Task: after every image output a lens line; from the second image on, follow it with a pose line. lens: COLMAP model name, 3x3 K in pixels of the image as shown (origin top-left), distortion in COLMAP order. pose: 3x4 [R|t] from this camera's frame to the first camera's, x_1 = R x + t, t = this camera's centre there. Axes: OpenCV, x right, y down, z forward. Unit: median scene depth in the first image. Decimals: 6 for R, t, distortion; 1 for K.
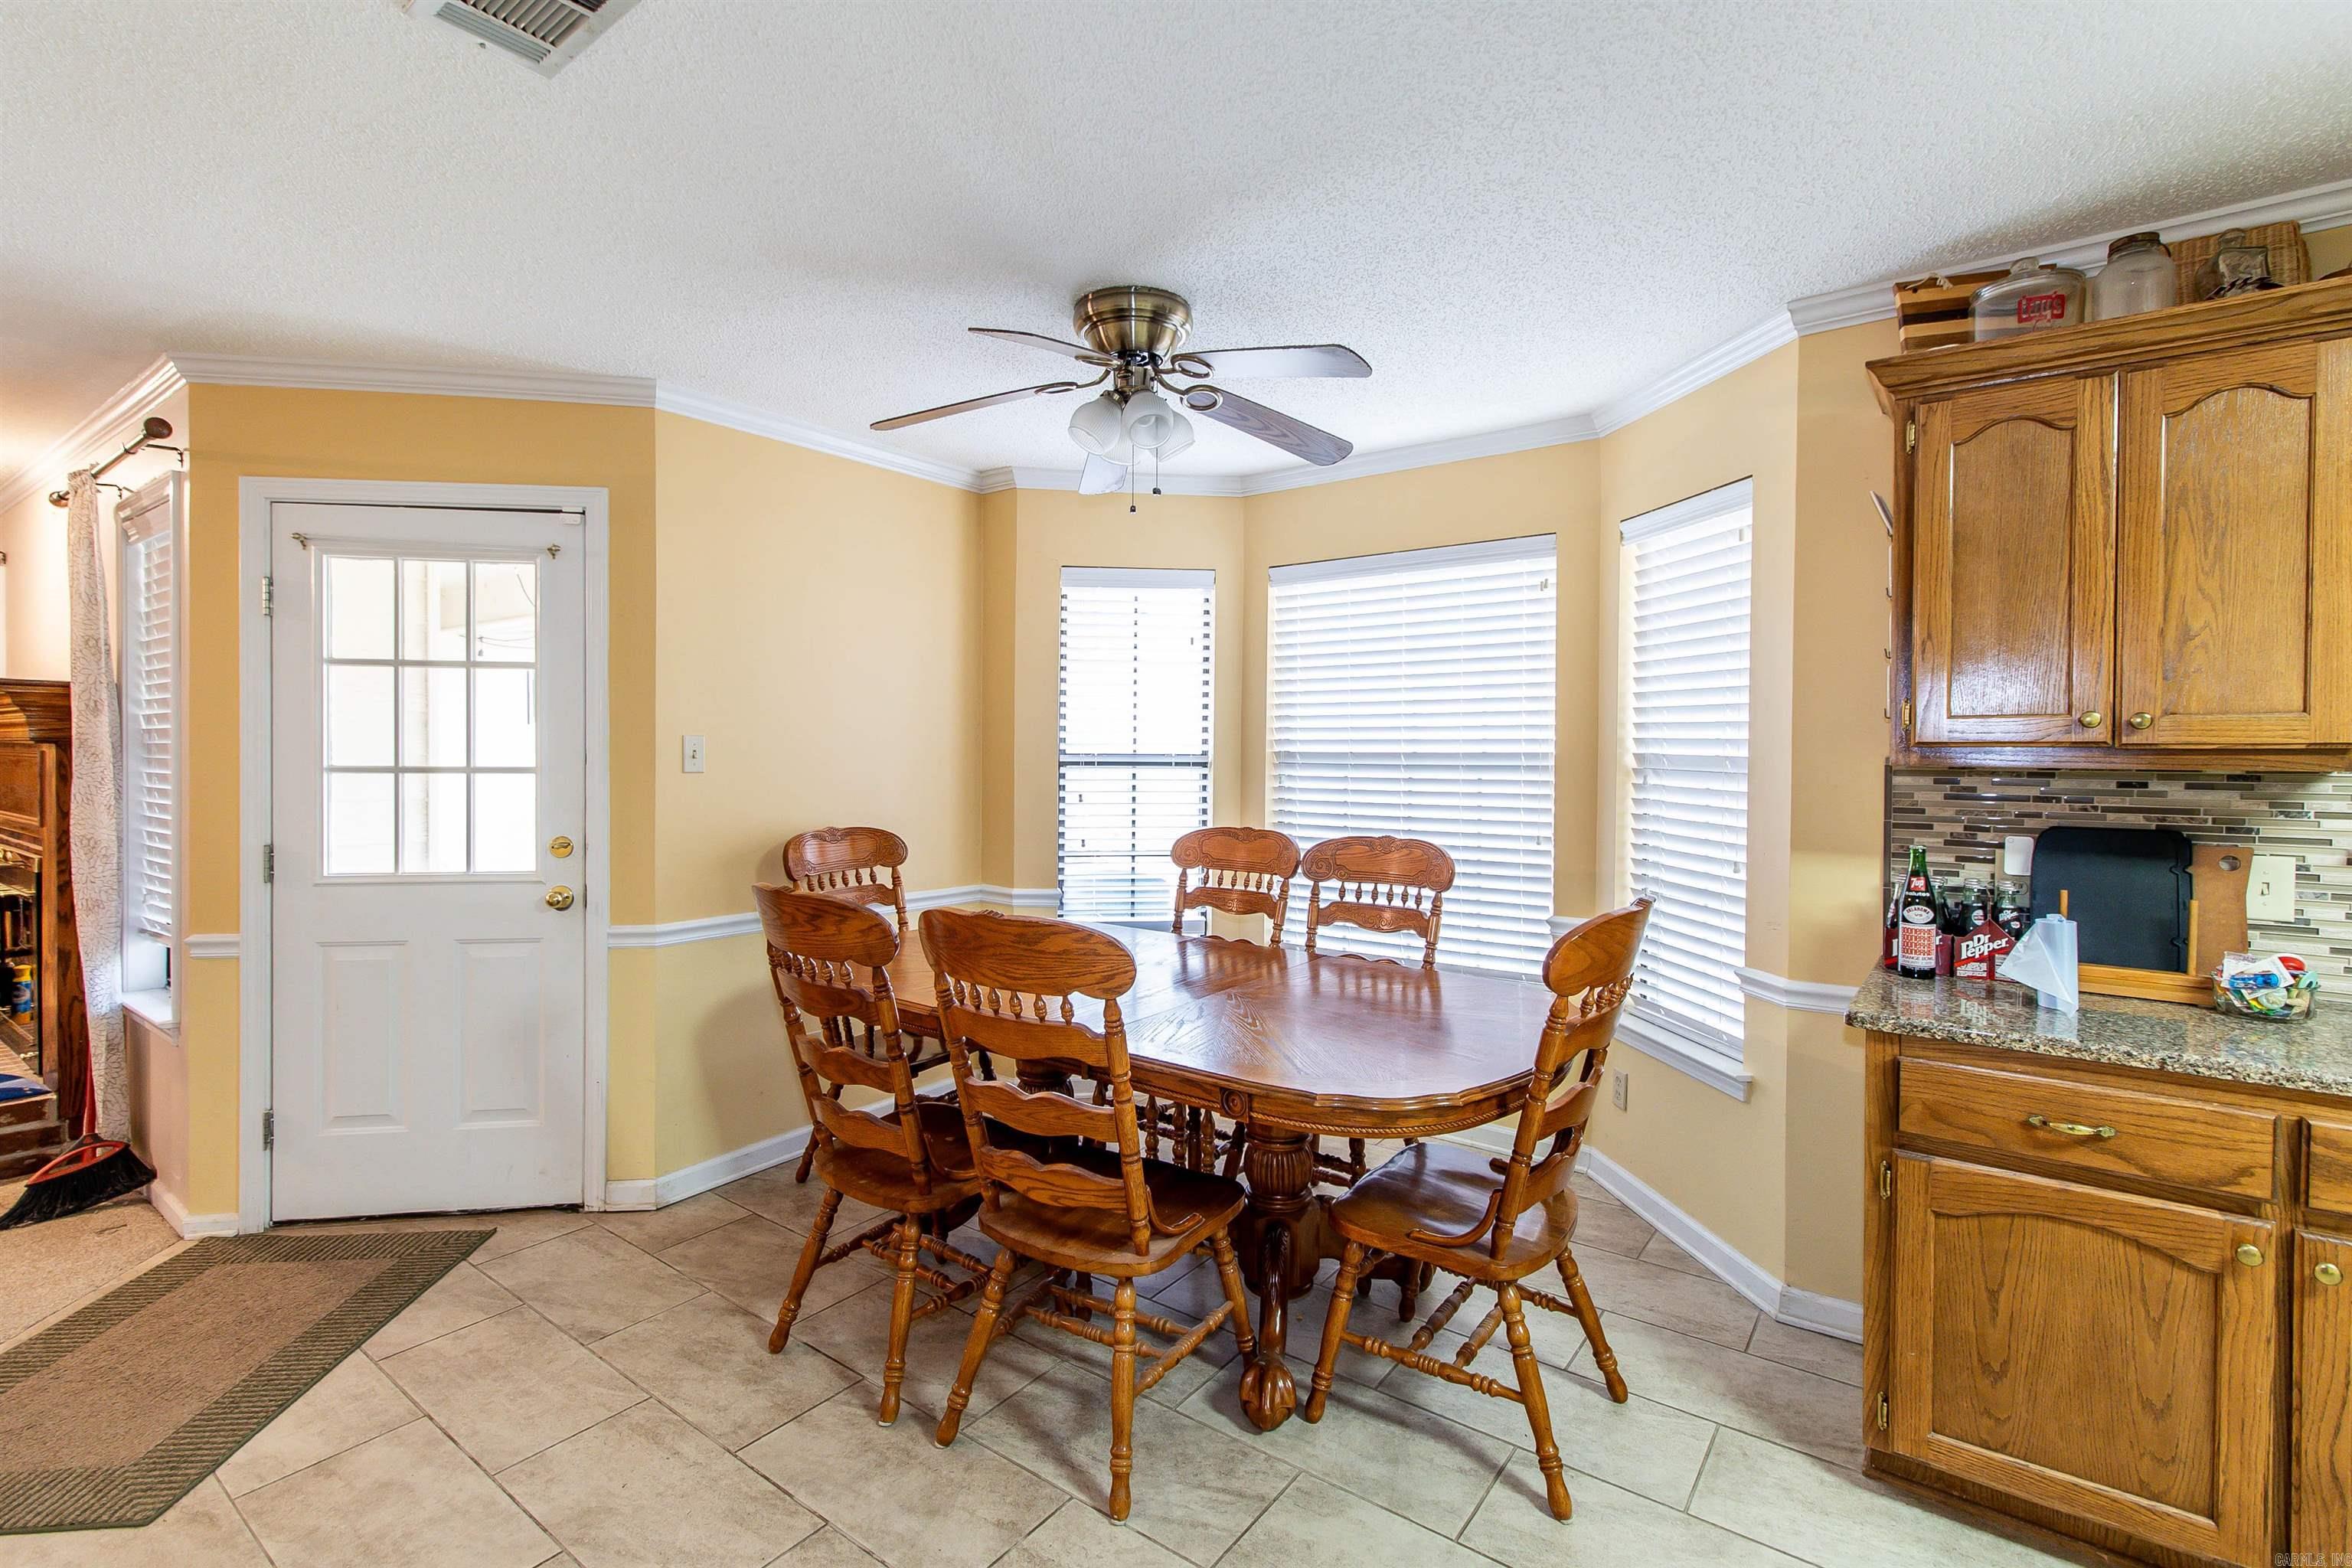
lens RADIAL K [[1079.0, 0, 1169.3], [0, 1079.0, 761.5], [0, 0, 1]] dist [0.005839, -0.000019]
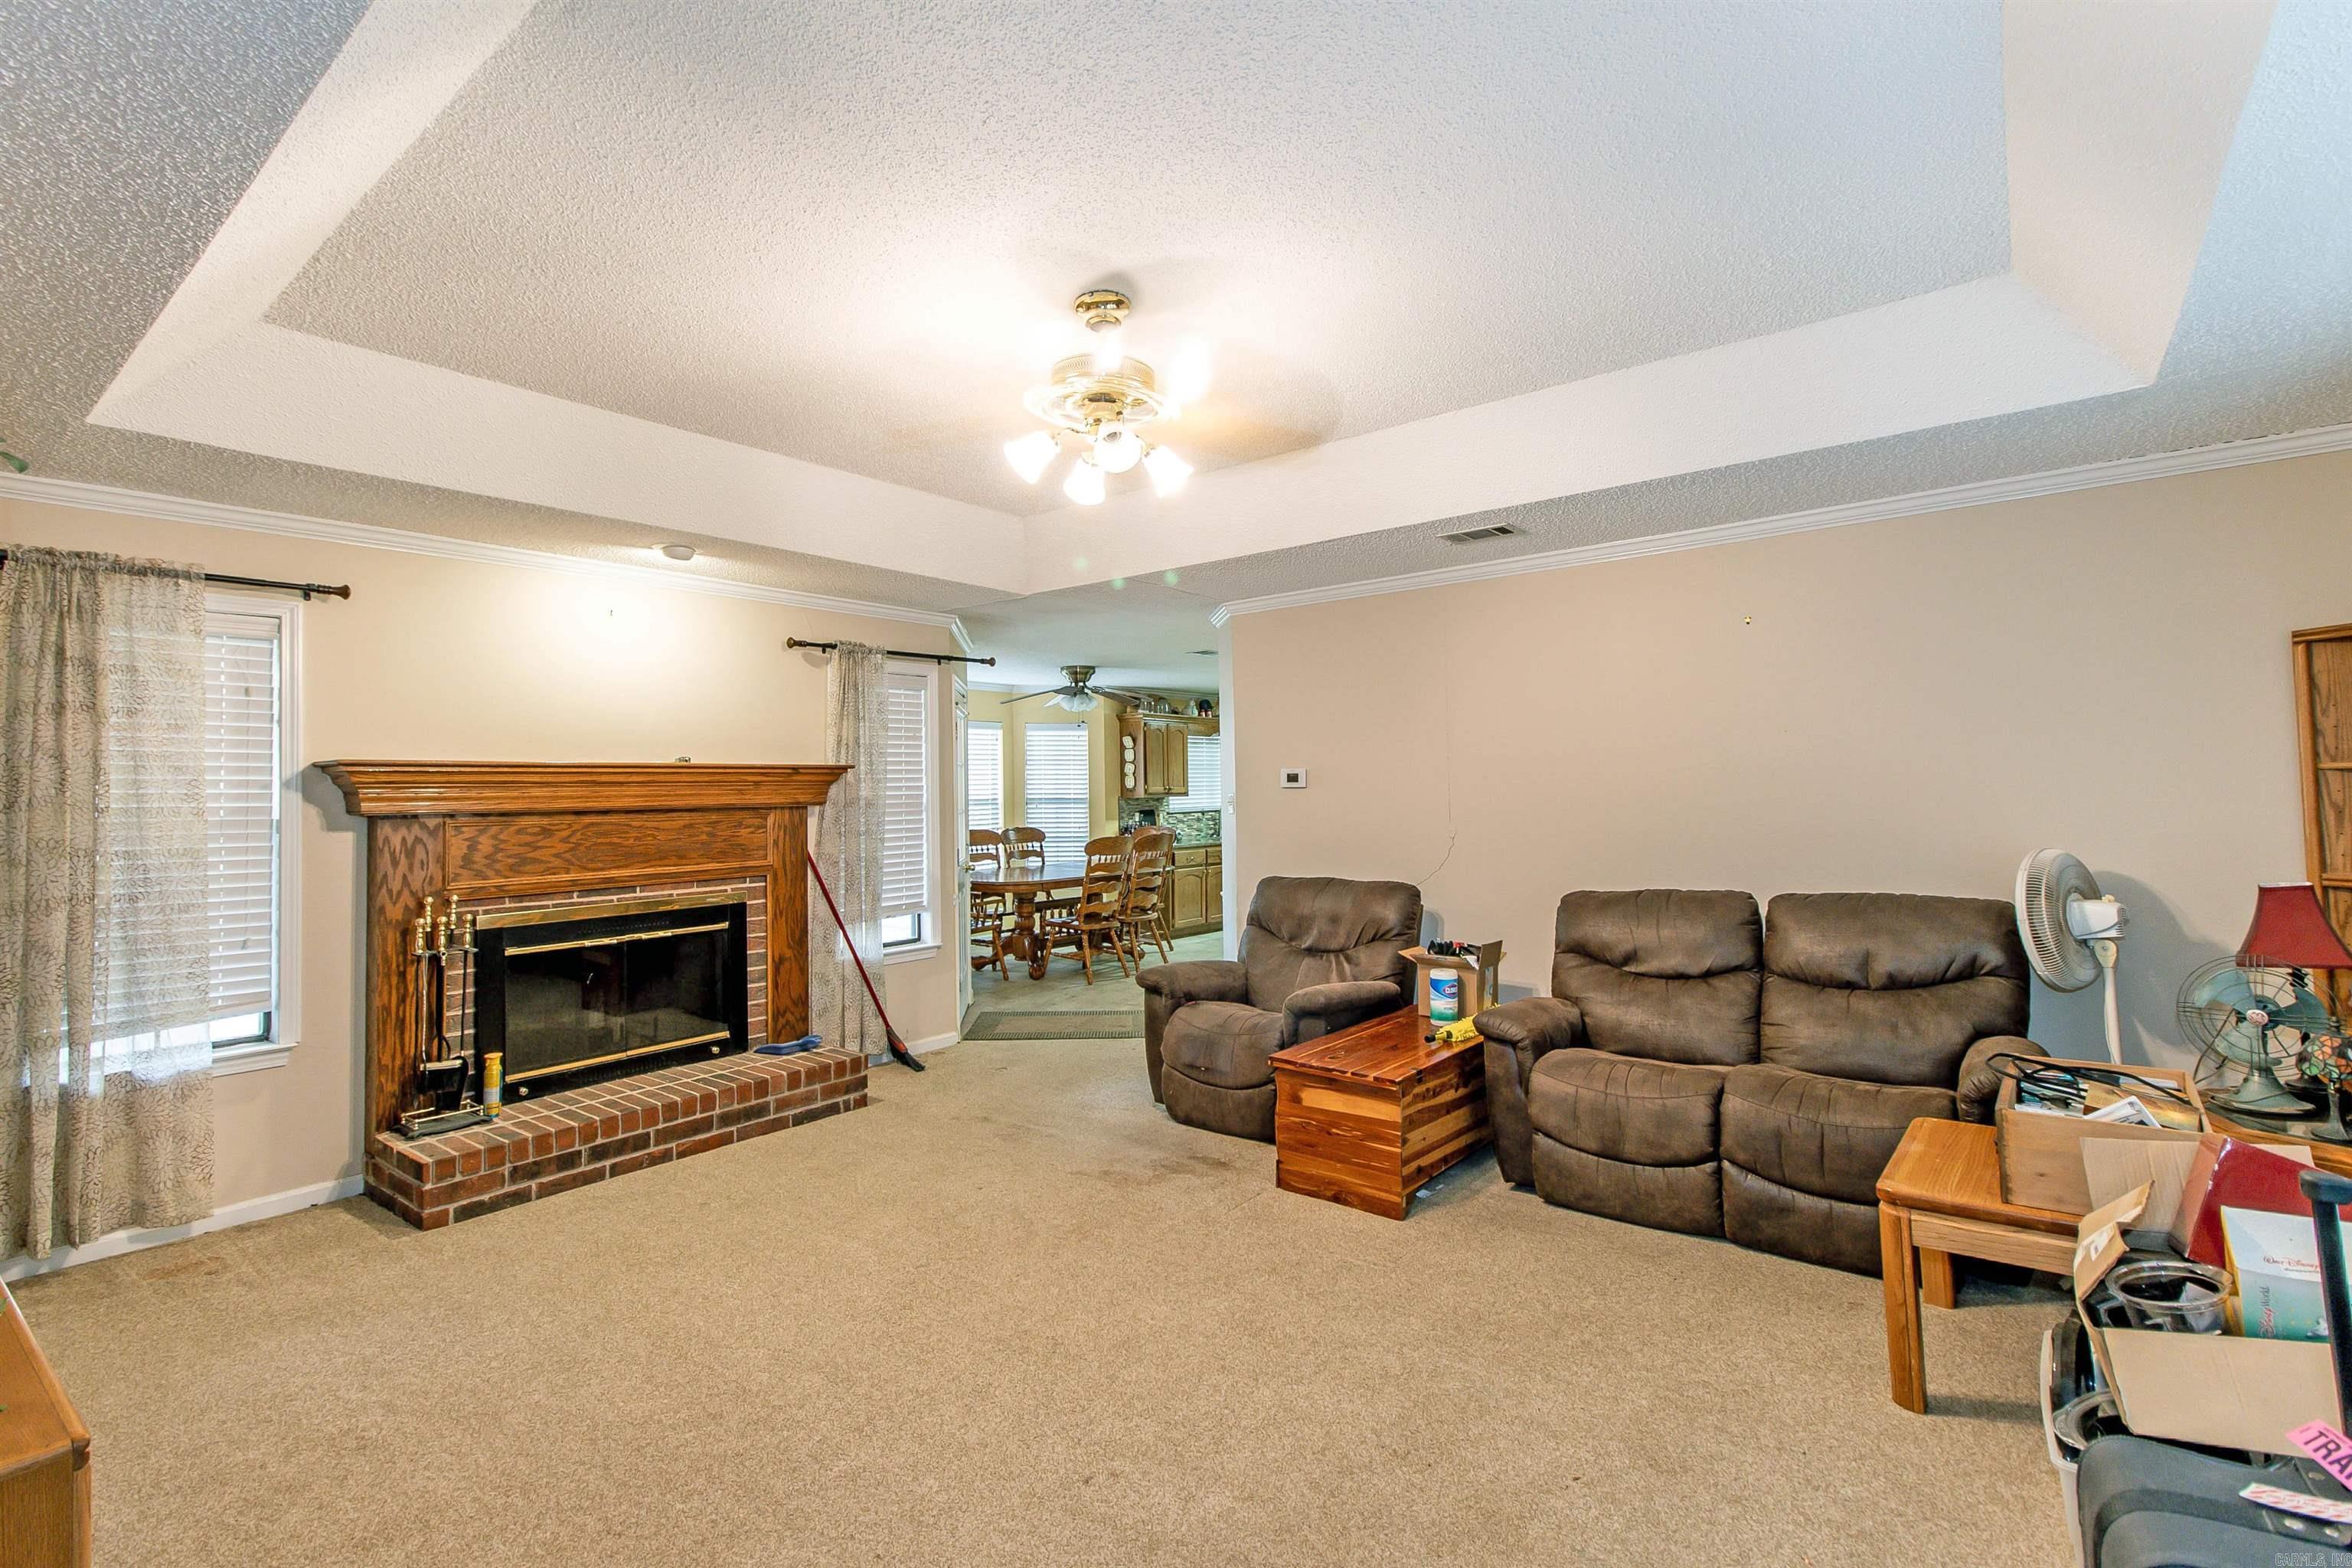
lens RADIAL K [[1079.0, 0, 1169.3], [0, 1079.0, 761.5], [0, 0, 1]] dist [0.005839, -0.000019]
pose [[0.037139, 0.024685, 0.999005, -4.305404], [0.033017, 0.999119, -0.025915, -0.030523], [-0.998765, 0.033947, 0.036291, 0.758040]]
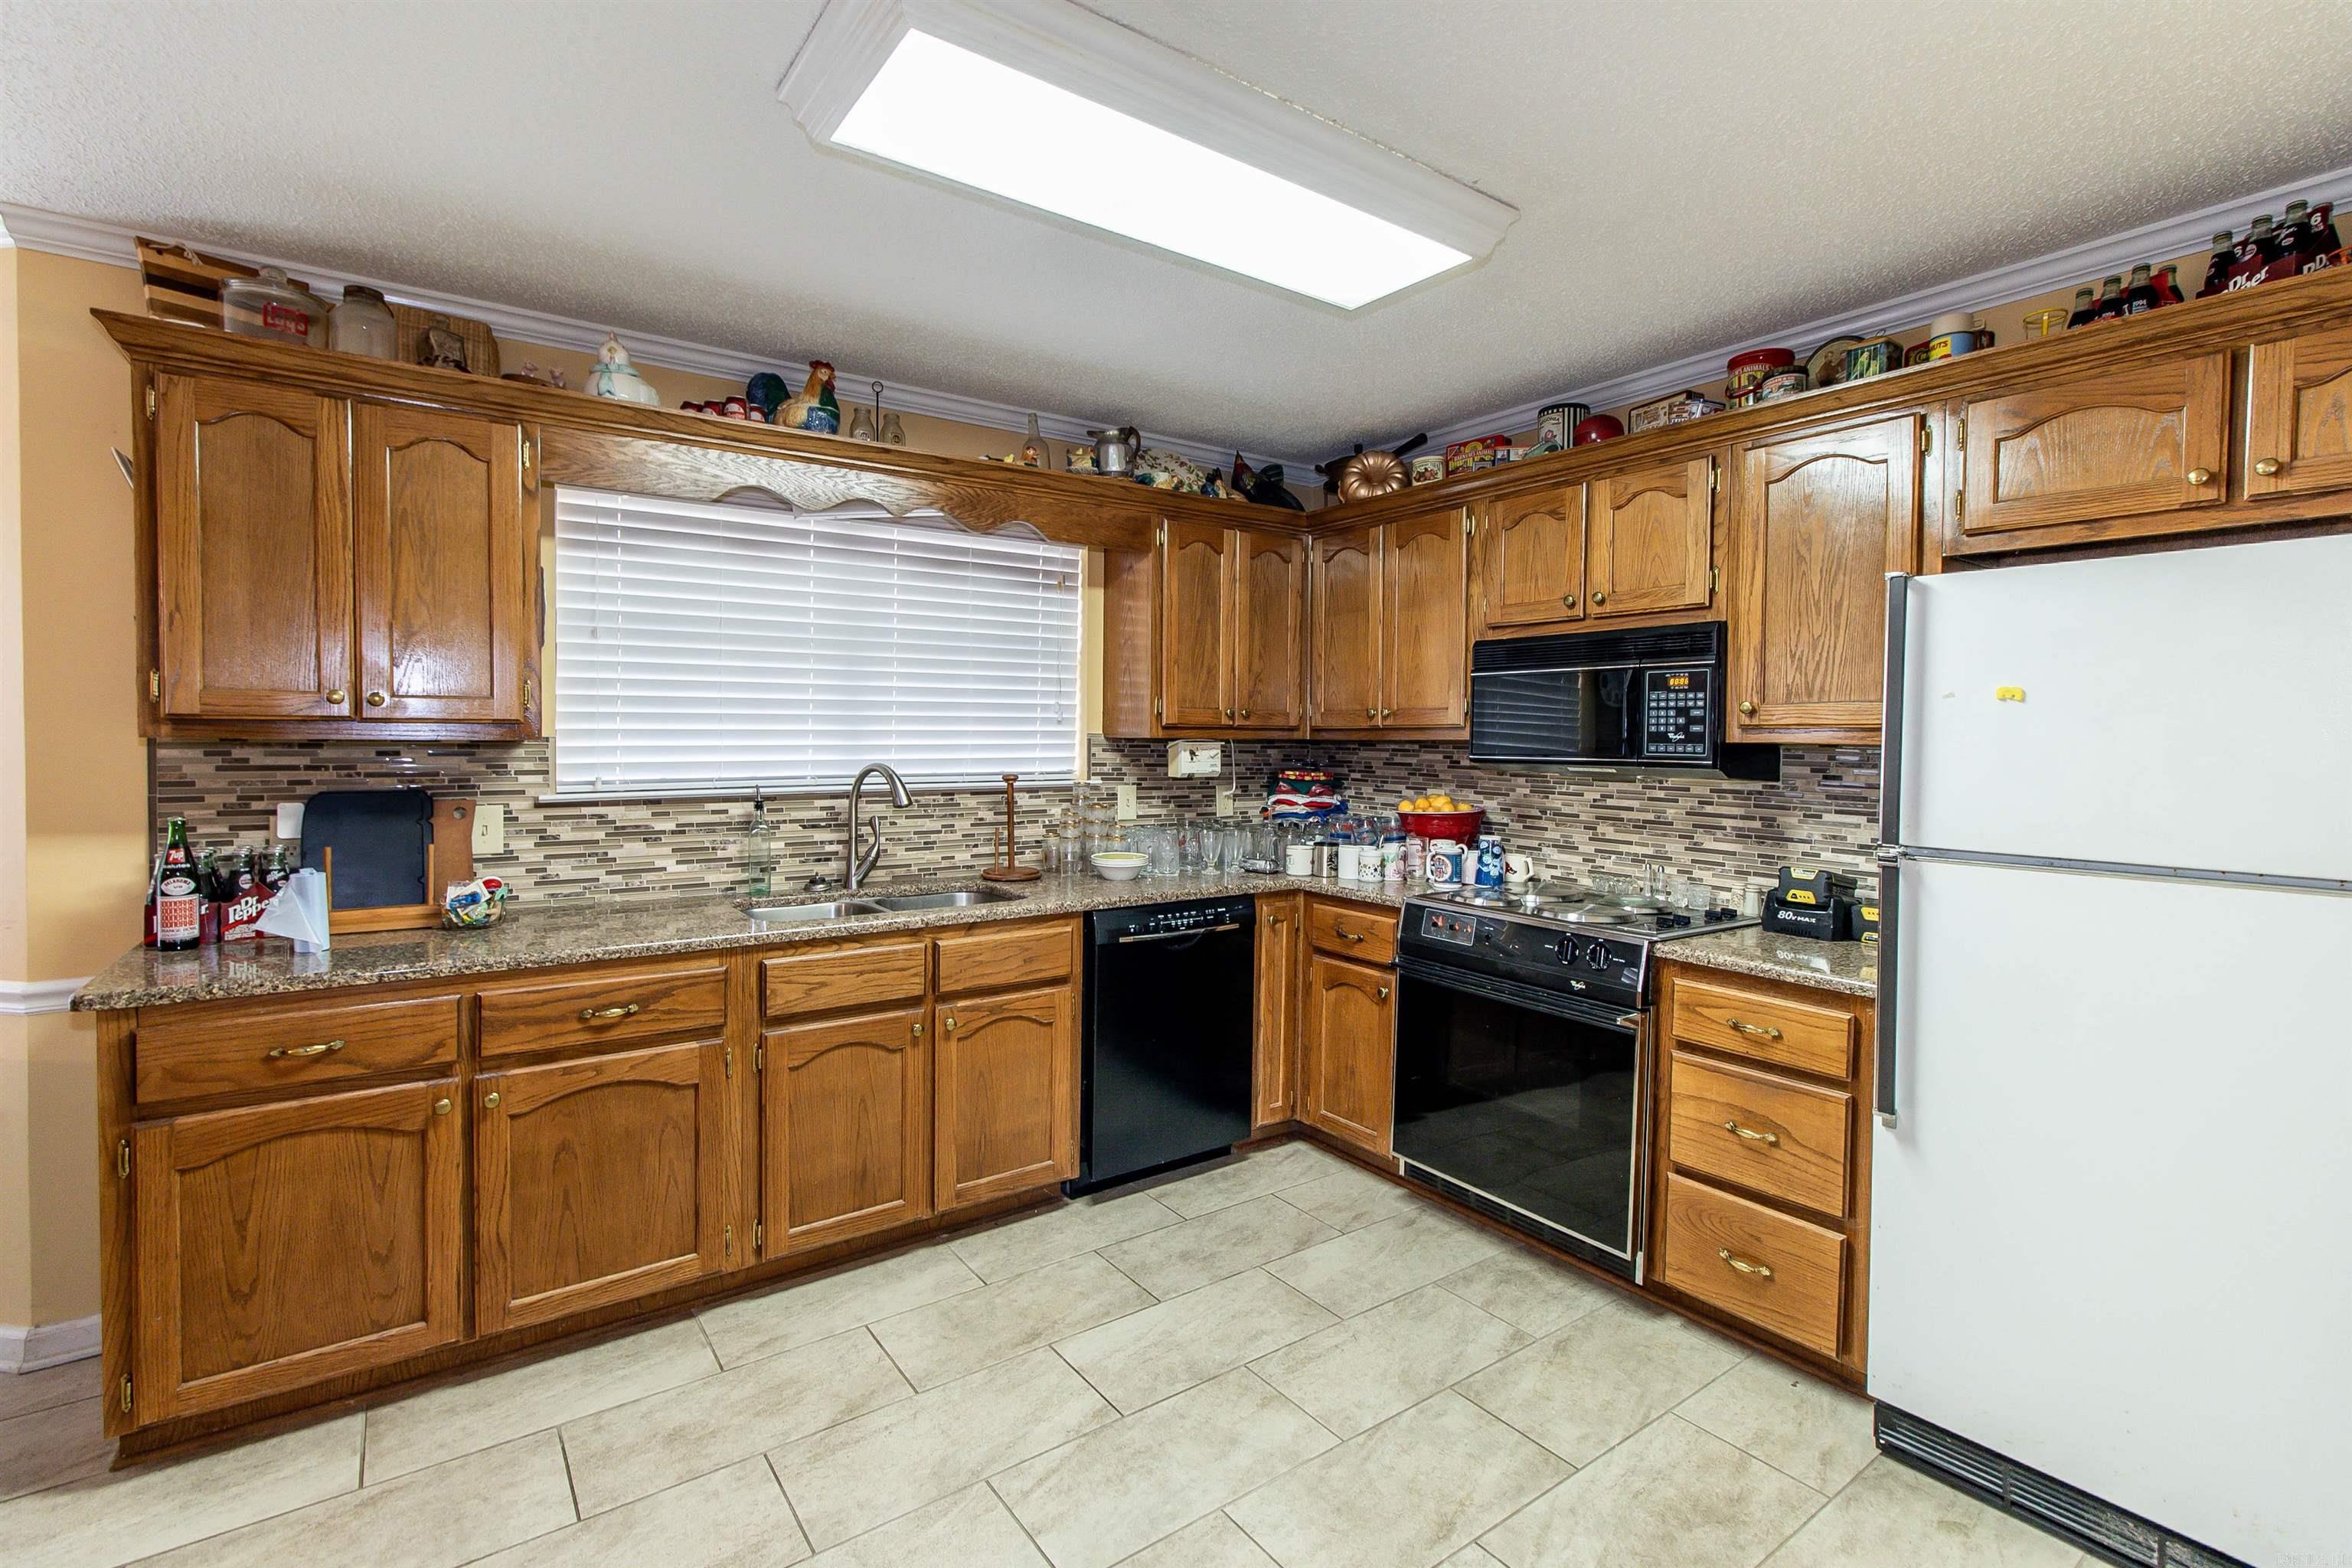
lens RADIAL K [[1079.0, 0, 1169.3], [0, 1079.0, 761.5], [0, 0, 1]] dist [0.005839, -0.000019]
pose [[0.290280, -0.024966, 0.956616, 0.003314], [0.005042, 0.999686, 0.024560, 0.006434], [-0.956928, -0.002306, 0.290315, -0.175929]]
